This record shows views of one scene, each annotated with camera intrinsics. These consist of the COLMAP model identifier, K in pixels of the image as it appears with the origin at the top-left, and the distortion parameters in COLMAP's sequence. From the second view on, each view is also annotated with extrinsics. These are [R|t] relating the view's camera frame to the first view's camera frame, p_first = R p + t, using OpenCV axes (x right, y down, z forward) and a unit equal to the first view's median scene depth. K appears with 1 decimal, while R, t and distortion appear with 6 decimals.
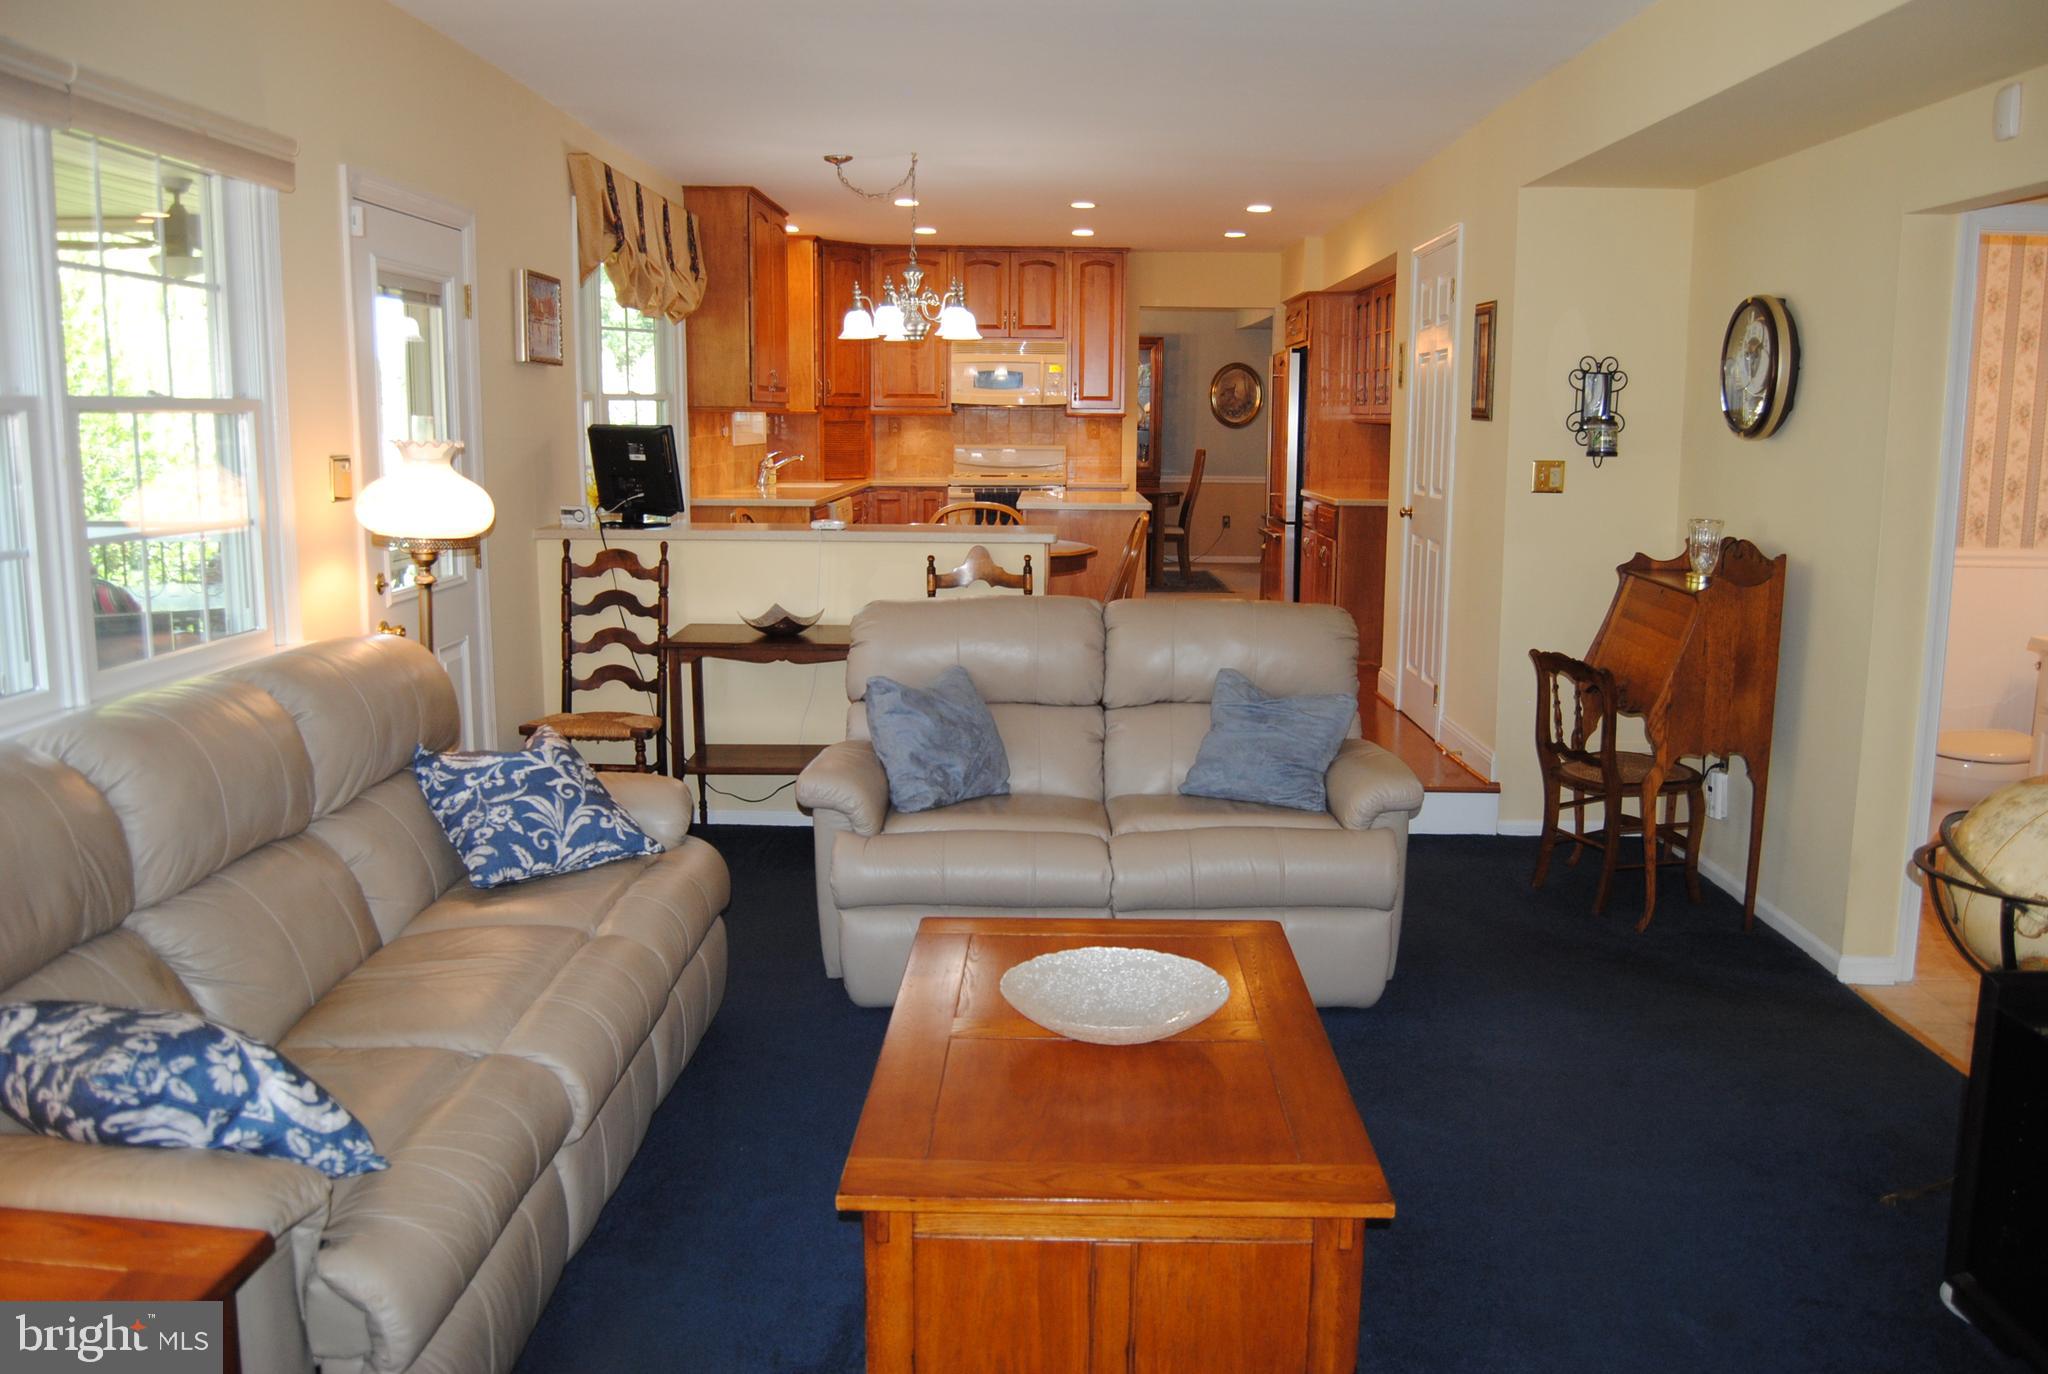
lens RADIAL K [[1618.7, 0, 1037.6], [0, 1618.7, 680.6], [0, 0, 1]] dist [-0.094367, 0.038903]
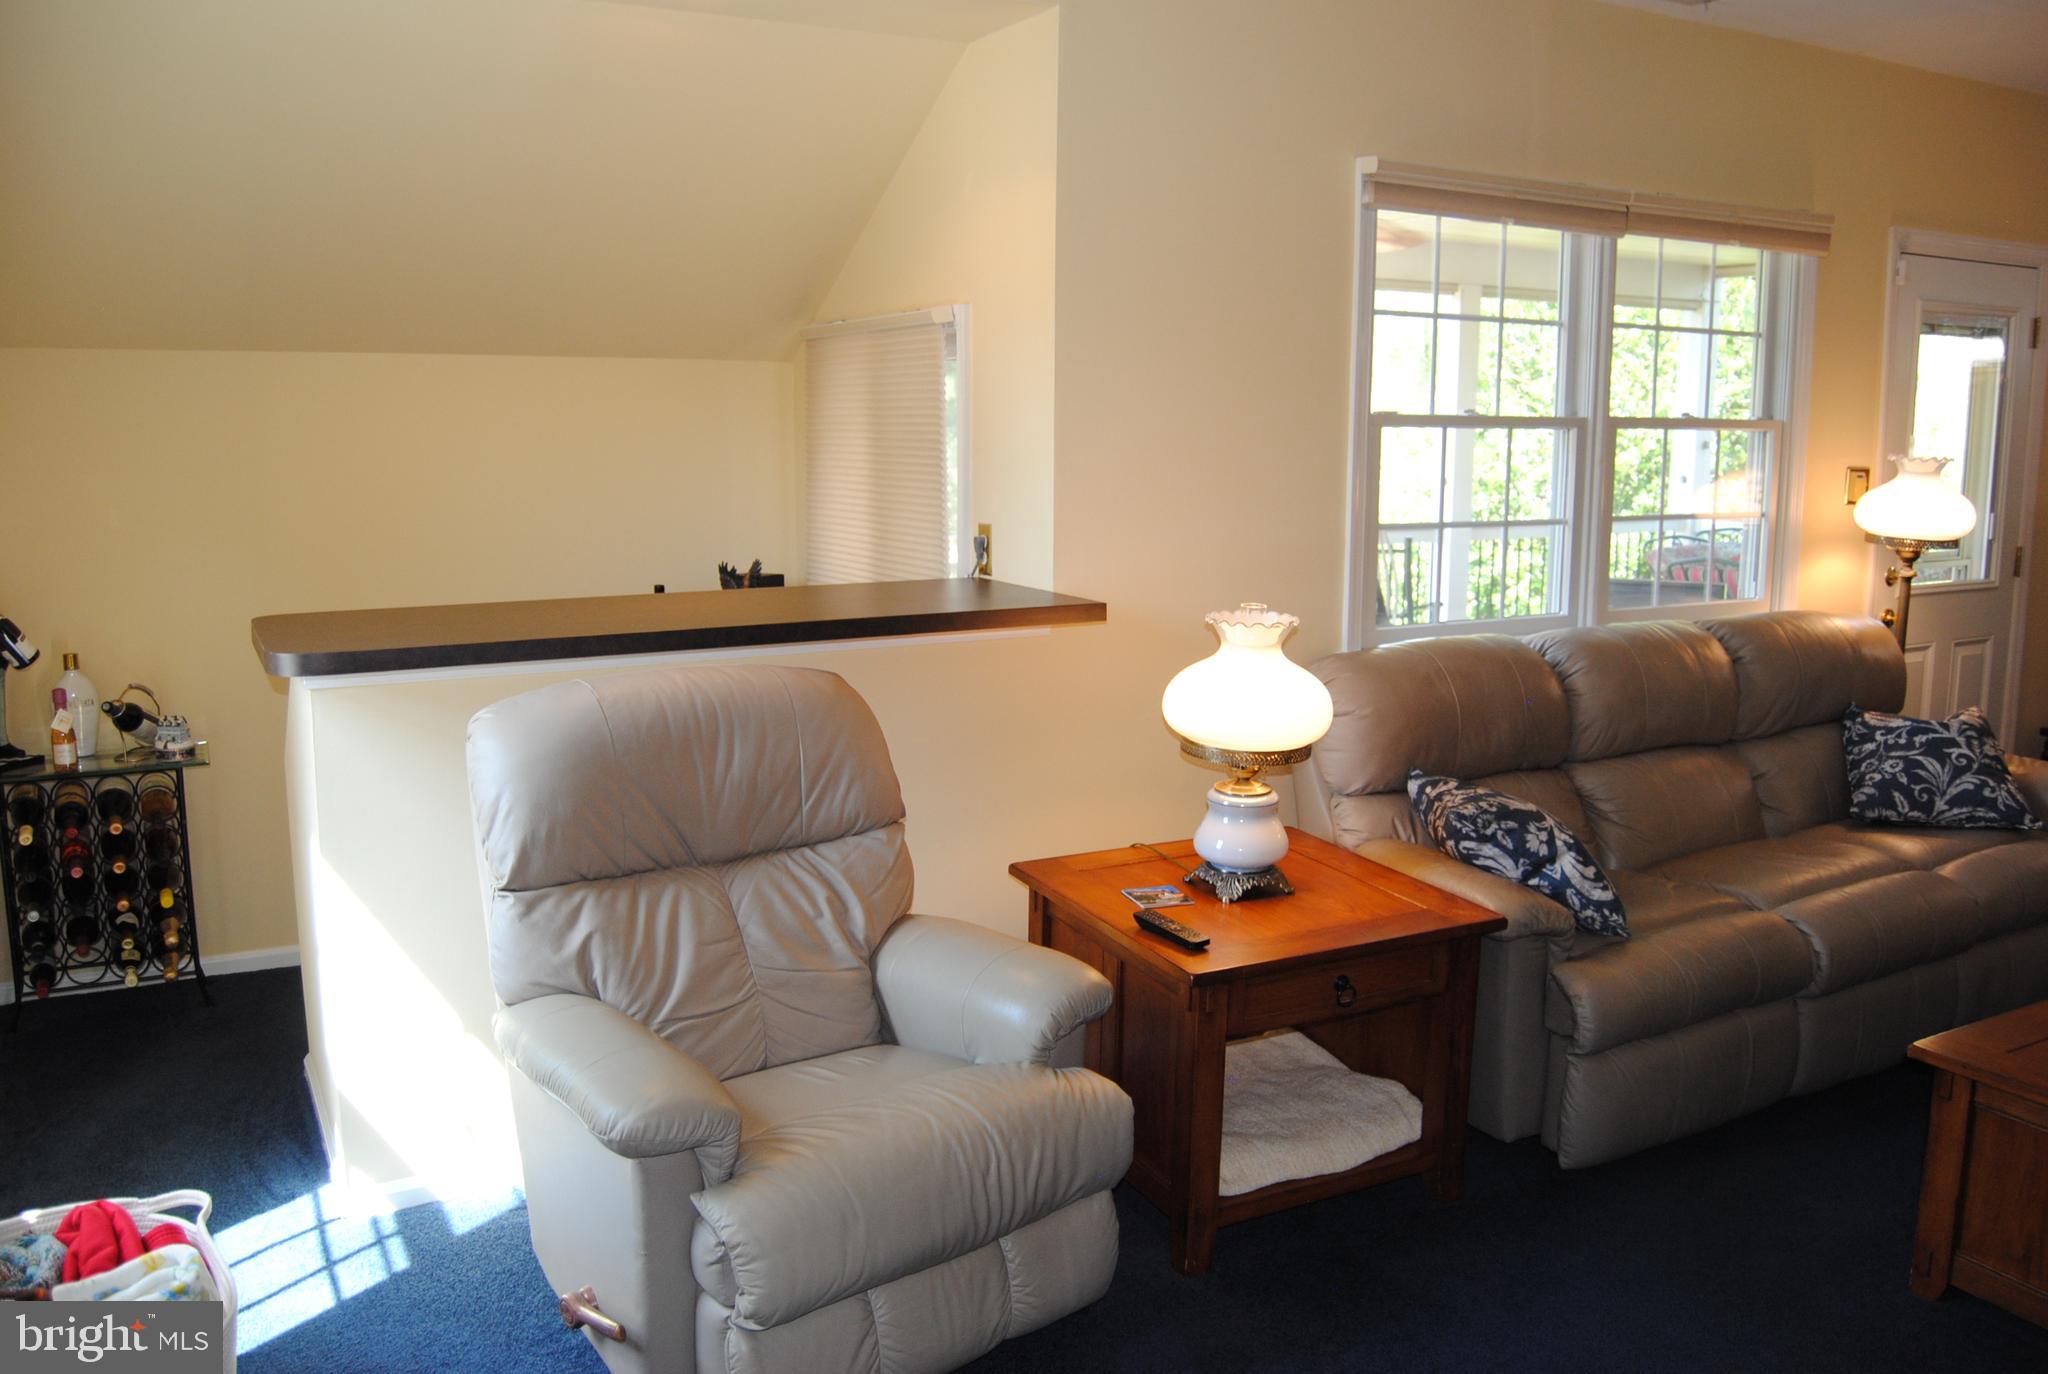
lens RADIAL K [[1618.7, 0, 1037.6], [0, 1618.7, 680.6], [0, 0, 1]] dist [-0.094367, 0.038903]
pose [[0.497819, 0.128480, -0.857711, 0.359518], [-0.137413, 0.988159, 0.068266, 0.027676], [0.856326, 0.083877, 0.509579, -0.164959]]
